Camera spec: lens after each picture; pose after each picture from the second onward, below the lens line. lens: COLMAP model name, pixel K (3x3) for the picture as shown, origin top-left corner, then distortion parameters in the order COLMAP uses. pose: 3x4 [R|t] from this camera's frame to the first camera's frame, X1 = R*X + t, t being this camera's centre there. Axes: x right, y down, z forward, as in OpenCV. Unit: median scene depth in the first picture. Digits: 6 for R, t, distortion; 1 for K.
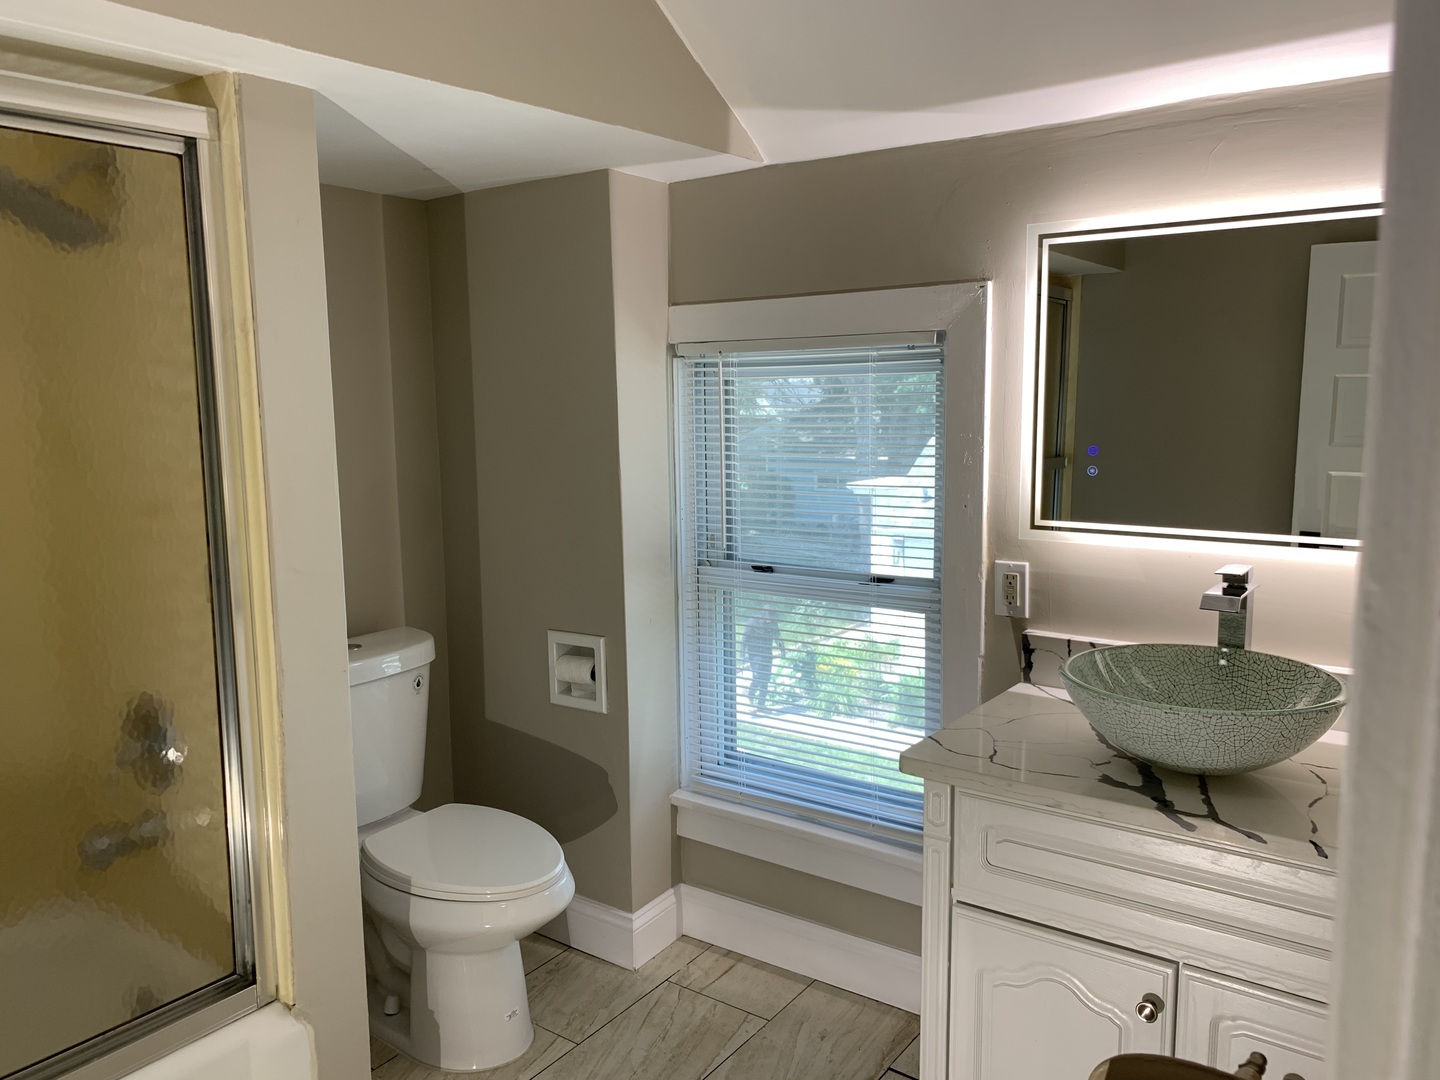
lens RADIAL K [[1101.6, 0, 720.0], [0, 1101.6, 540.0], [0, 0, 1]] dist [0.178667, -0.265804]
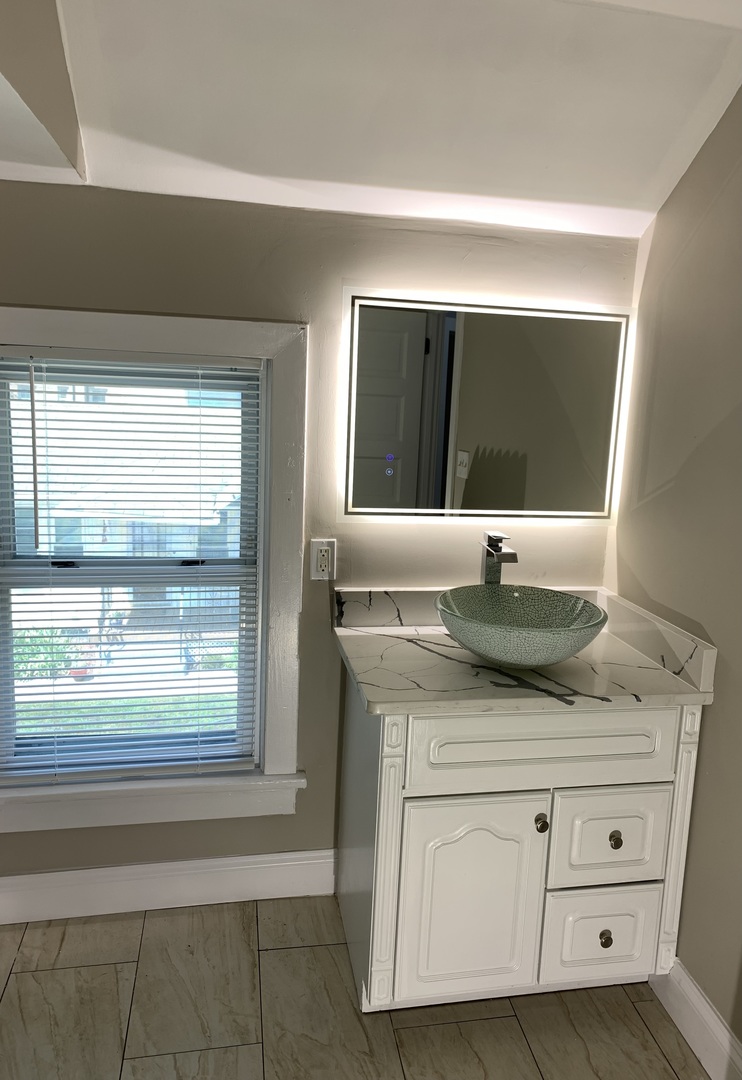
lens RADIAL K [[800.3, 0, 371.0], [0, 800.3, 540.0], [0, 0, 1]] dist [0.103874, -0.096143]
pose [[0.690628, -0.081992, 0.718548, -0.397249], [0.051195, 0.996603, 0.064514, -0.040198], [-0.721396, -0.007769, 0.692479, 0.301831]]
